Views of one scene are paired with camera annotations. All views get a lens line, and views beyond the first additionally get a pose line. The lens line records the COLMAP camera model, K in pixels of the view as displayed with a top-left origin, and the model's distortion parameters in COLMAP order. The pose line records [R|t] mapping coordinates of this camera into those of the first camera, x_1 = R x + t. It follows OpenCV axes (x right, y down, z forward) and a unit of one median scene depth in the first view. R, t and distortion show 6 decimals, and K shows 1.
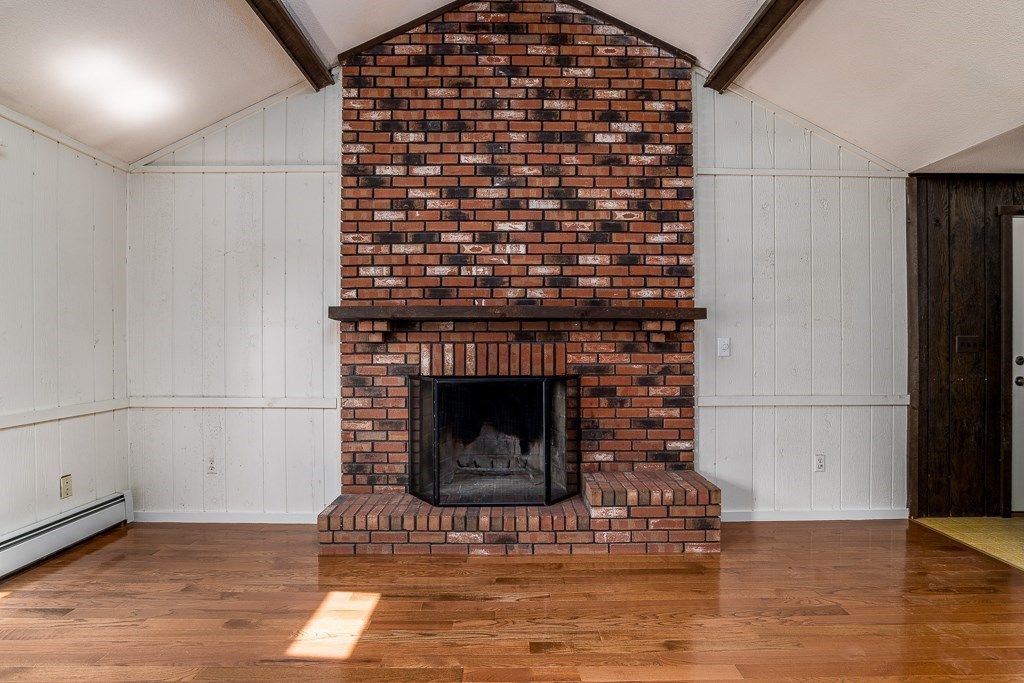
lens RADIAL K [[527.9, 0, 525.5], [0, 527.9, 344.3], [0, 0, 1]] dist [-0.022065, 0.001686]
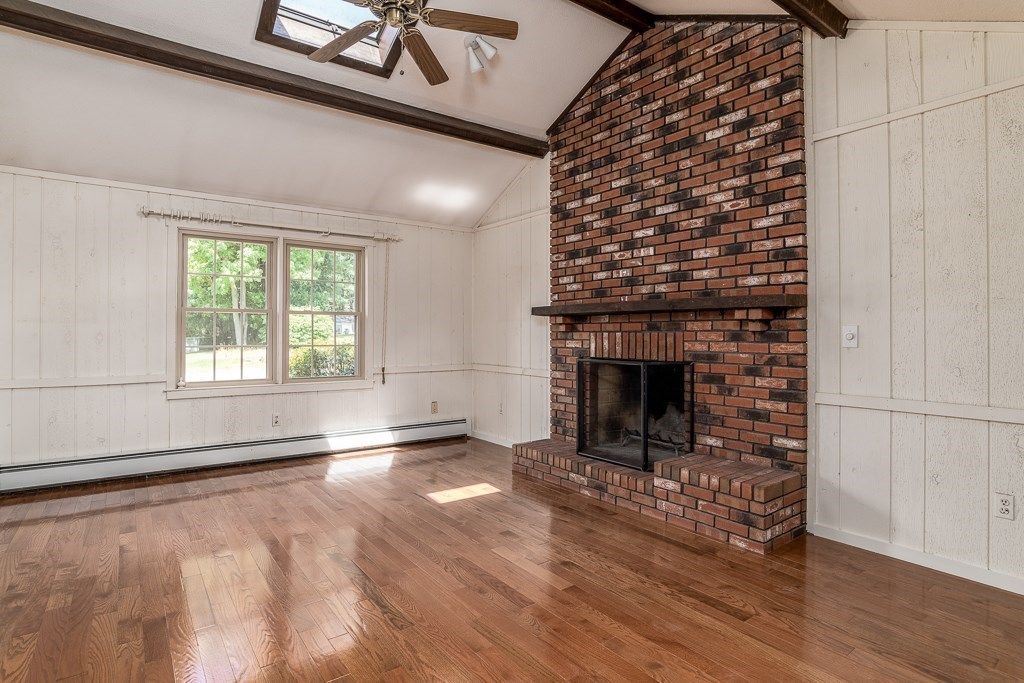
lens RADIAL K [[544.2, 0, 513.7], [0, 544.2, 326.6], [0, 0, 1]] dist [-0.000140, 0.001409]
pose [[0.587619, -0.008133, -0.809097, 0.783952], [-0.001777, 0.999934, -0.011342, -0.000060], [0.809136, 0.008102, 0.587566, 0.052633]]
